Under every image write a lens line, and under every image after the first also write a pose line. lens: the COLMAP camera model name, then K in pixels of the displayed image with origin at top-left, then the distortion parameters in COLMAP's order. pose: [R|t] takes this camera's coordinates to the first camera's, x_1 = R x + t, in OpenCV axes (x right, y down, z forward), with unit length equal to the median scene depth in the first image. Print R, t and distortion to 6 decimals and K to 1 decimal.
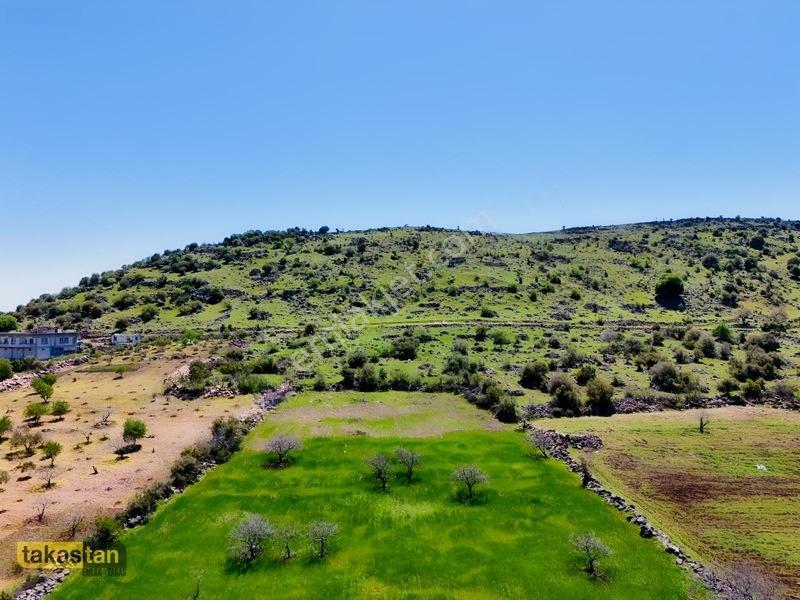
lens RADIAL K [[587.6, 0, 400.0], [0, 587.6, 300.0], [0, 0, 1]] dist [0.073017, -0.067831]
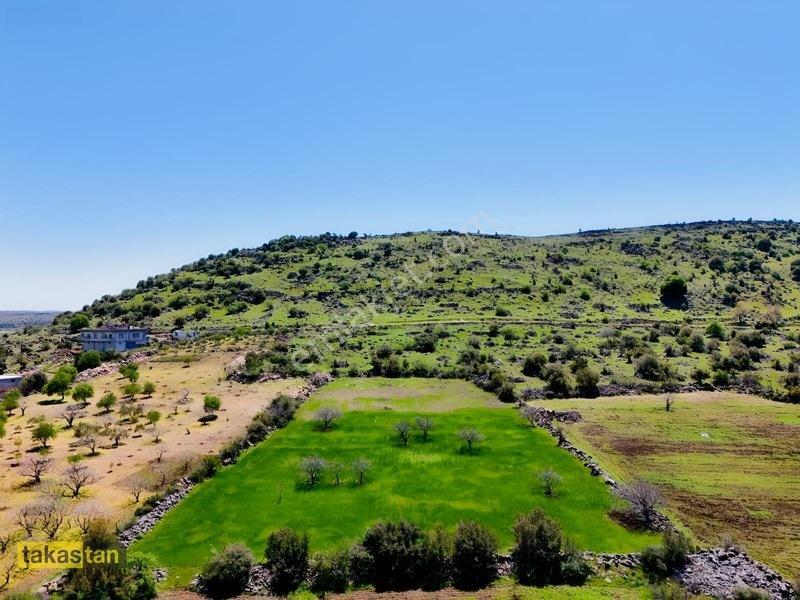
lens RADIAL K [[587.6, 0, 400.0], [0, 587.6, 300.0], [0, 0, 1]] dist [0.073017, -0.067831]
pose [[0.999024, -0.000936, -0.044169, 0.008254], [0.001040, 0.999997, 0.002320, -0.004222], [0.044167, -0.002364, 0.999021, -0.135393]]
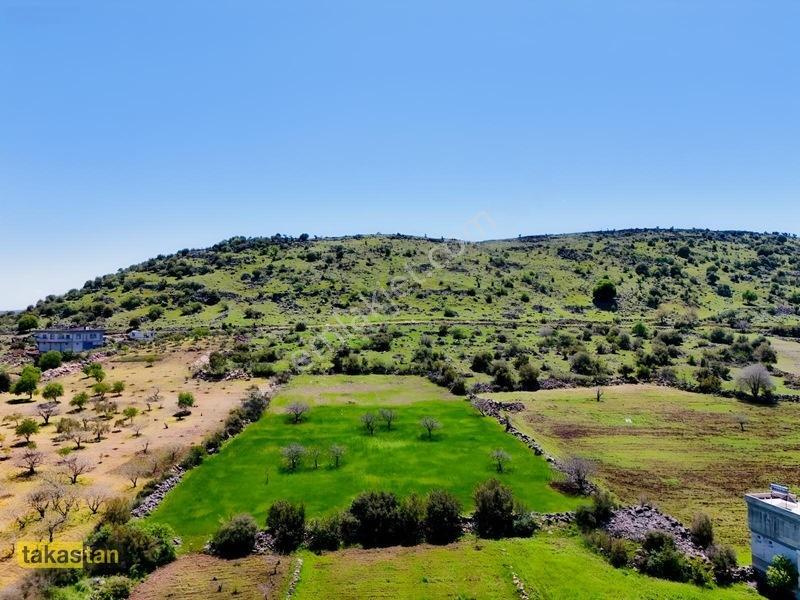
lens RADIAL K [[587.6, 0, 400.0], [0, 587.6, 300.0], [0, 0, 1]] dist [0.073017, -0.067831]
pose [[0.998553, 0.002780, 0.053702, -0.015674], [-0.002917, 0.999993, 0.002464, -0.008231], [-0.053695, -0.002617, 0.998554, -0.198917]]
